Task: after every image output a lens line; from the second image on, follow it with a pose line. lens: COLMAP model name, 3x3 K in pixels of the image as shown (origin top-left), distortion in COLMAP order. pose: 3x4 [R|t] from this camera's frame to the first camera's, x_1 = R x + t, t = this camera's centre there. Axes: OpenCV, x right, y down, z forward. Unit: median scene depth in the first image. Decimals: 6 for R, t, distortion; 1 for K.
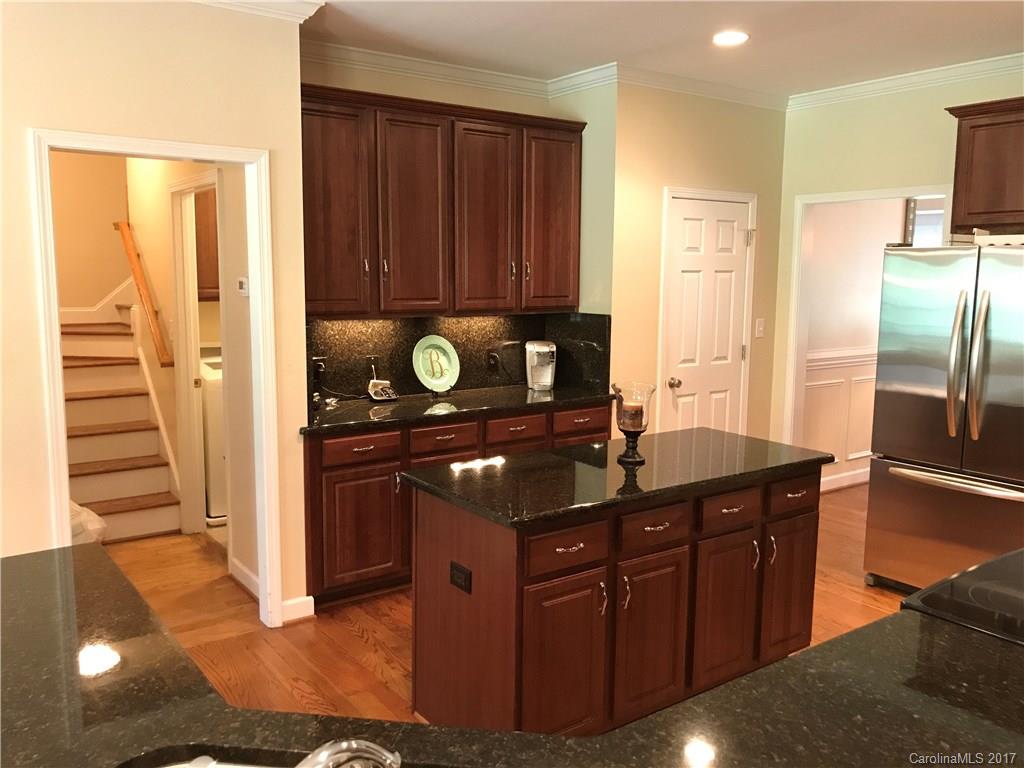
lens RADIAL K [[850.4, 0, 514.5], [0, 850.4, 379.3], [0, 0, 1]] dist [0.026183, -0.020599]
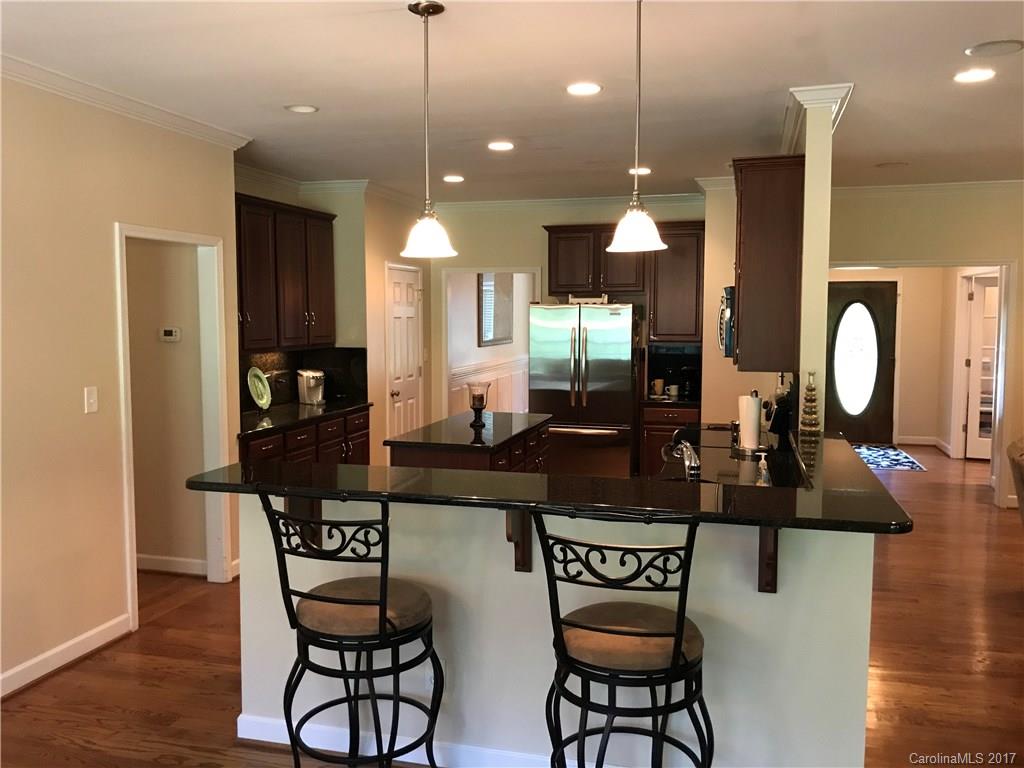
lens RADIAL K [[850.4, 0, 516.6], [0, 850.4, 387.6], [0, 0, 1]] dist [0.026183, -0.020599]
pose [[0.774176, -0.063475, 0.629780, -0.633624], [0.086234, 0.996259, -0.005594, 0.023267], [-0.627069, 0.058639, 0.776753, -0.304692]]
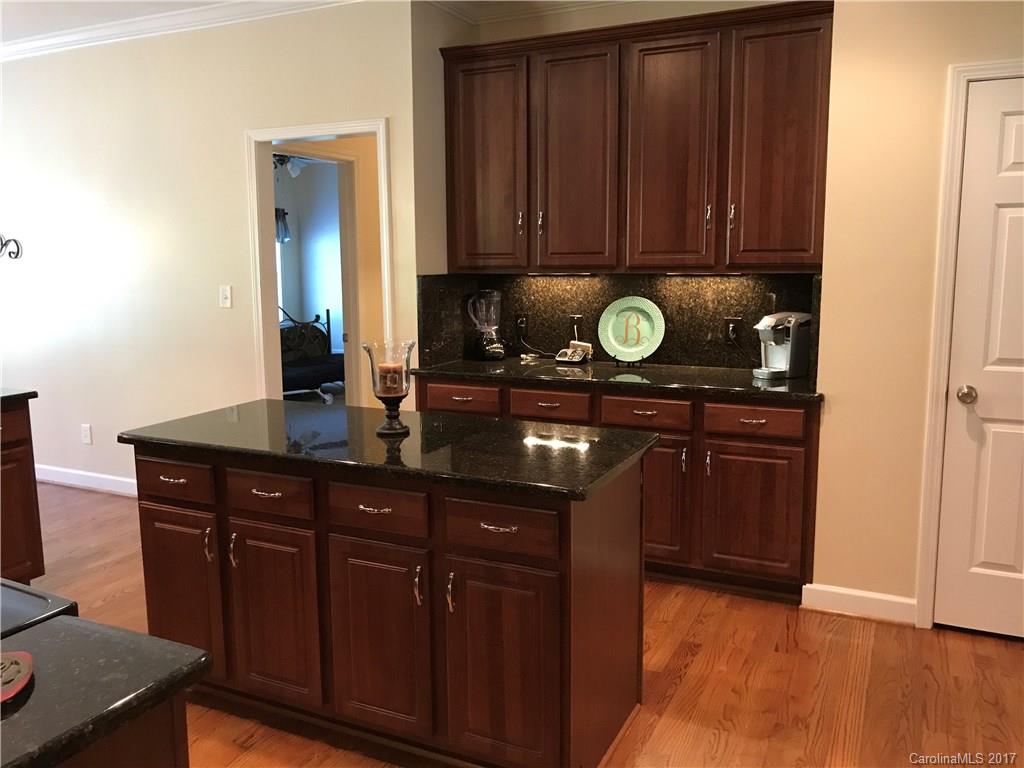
lens RADIAL K [[850.4, 0, 508.9], [0, 850.4, 381.5], [0, 0, 1]] dist [0.026183, -0.020599]
pose [[0.481594, 0.116024, -0.868681, 0.624788], [-0.097965, 0.992113, 0.078198, -0.021191], [0.870902, 0.047441, 0.489162, 0.469709]]
